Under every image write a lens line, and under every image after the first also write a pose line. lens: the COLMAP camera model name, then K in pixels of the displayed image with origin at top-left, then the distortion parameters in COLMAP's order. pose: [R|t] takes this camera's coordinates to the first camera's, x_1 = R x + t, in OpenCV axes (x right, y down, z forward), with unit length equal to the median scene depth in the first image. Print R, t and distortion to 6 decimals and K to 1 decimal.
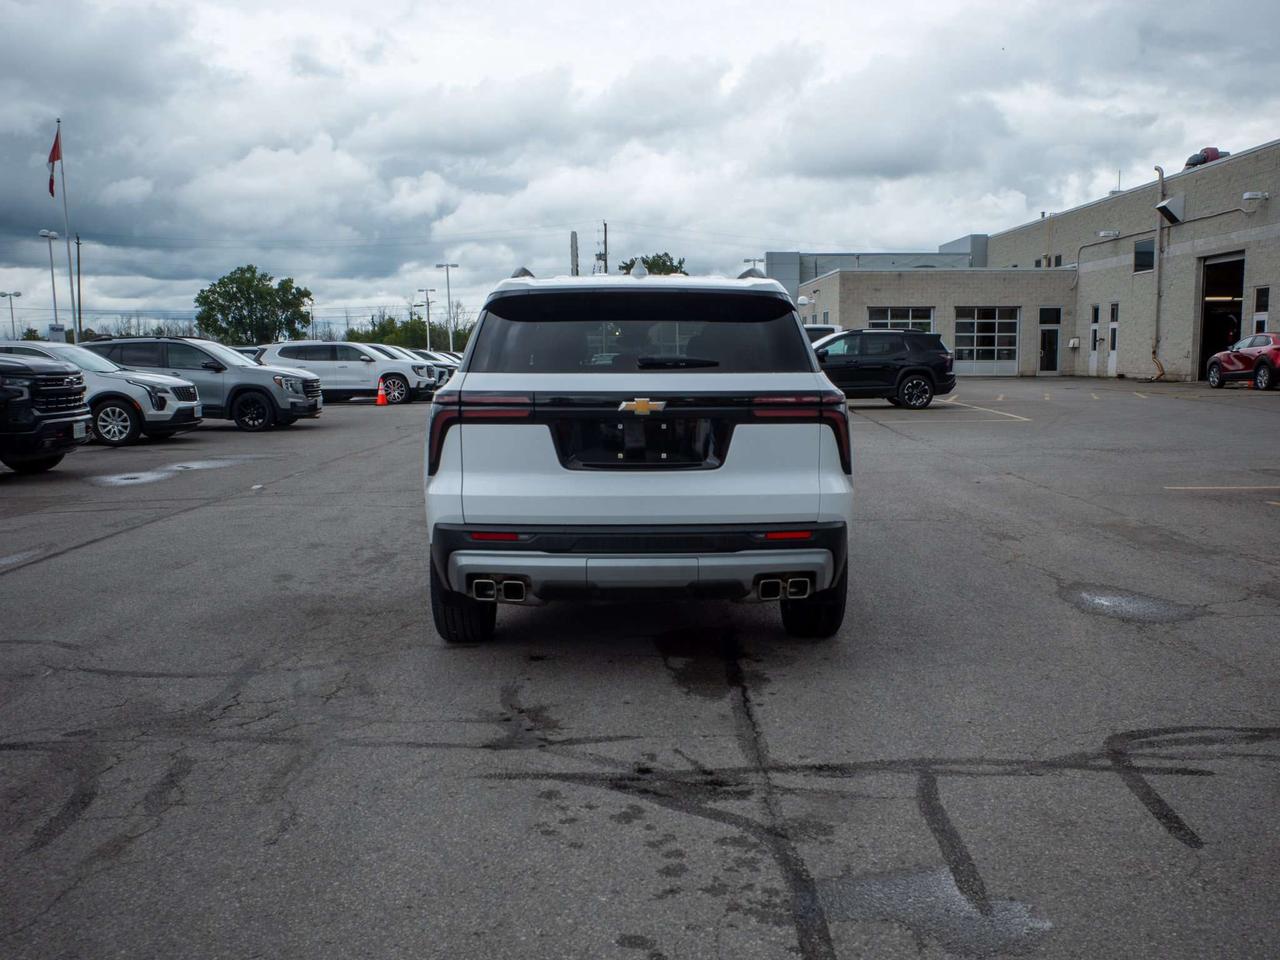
lens RADIAL K [[1312.2, 0, 690.8], [0, 1312.2, 551.9], [0, 0, 1]] dist [-0.064040, 0.054356]
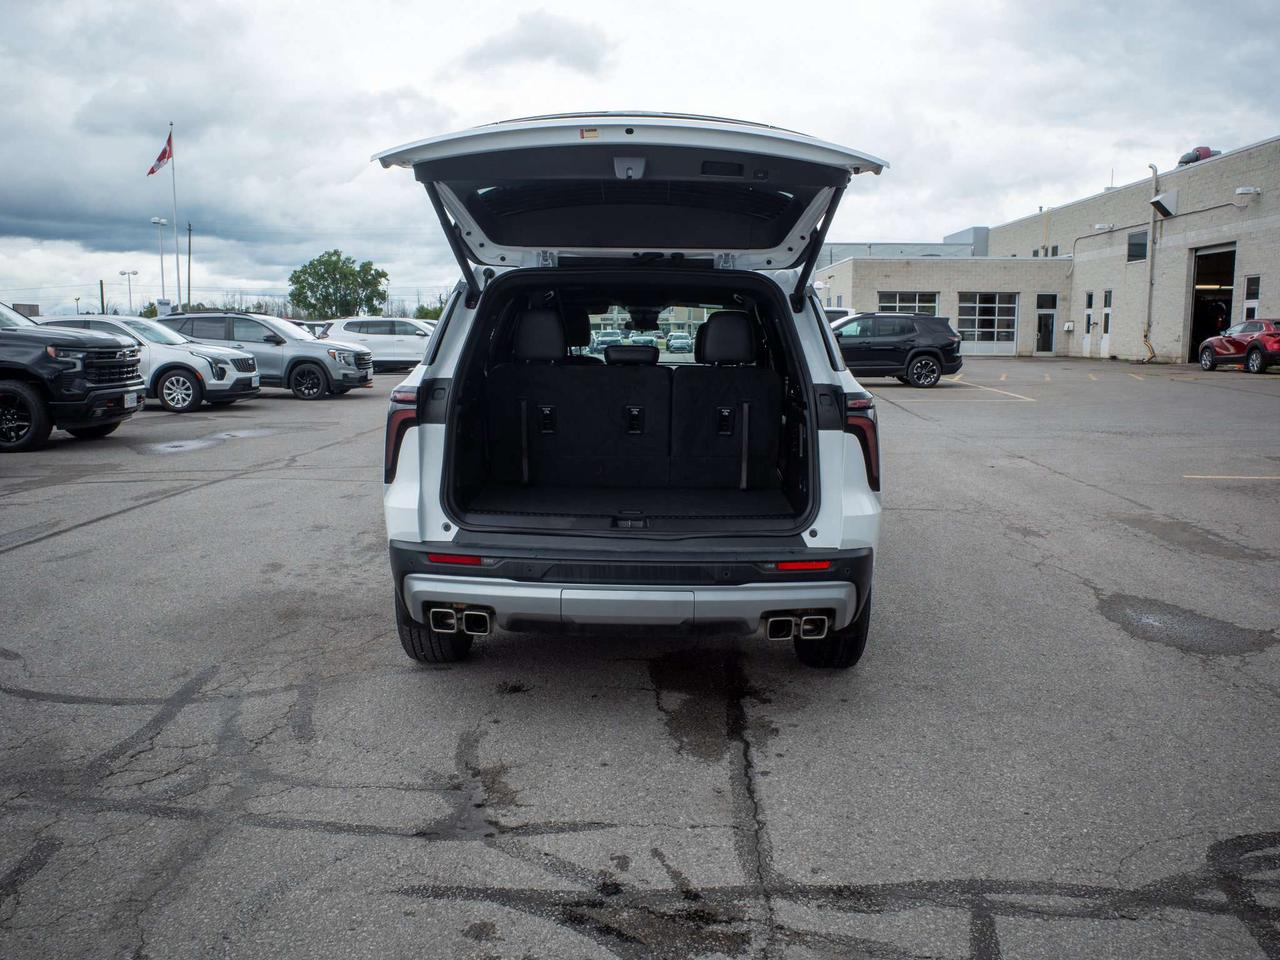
lens RADIAL K [[1150.1, 0, 640.0], [0, 1150.1, 480.0], [0, 0, 1]] dist [-0.065635, 0.068292]
pose [[0.997647, 0.020033, -0.065564, 0.012582], [-0.021366, 0.999578, -0.019703, -0.036070], [0.065141, 0.021058, 0.997654, 0.188417]]
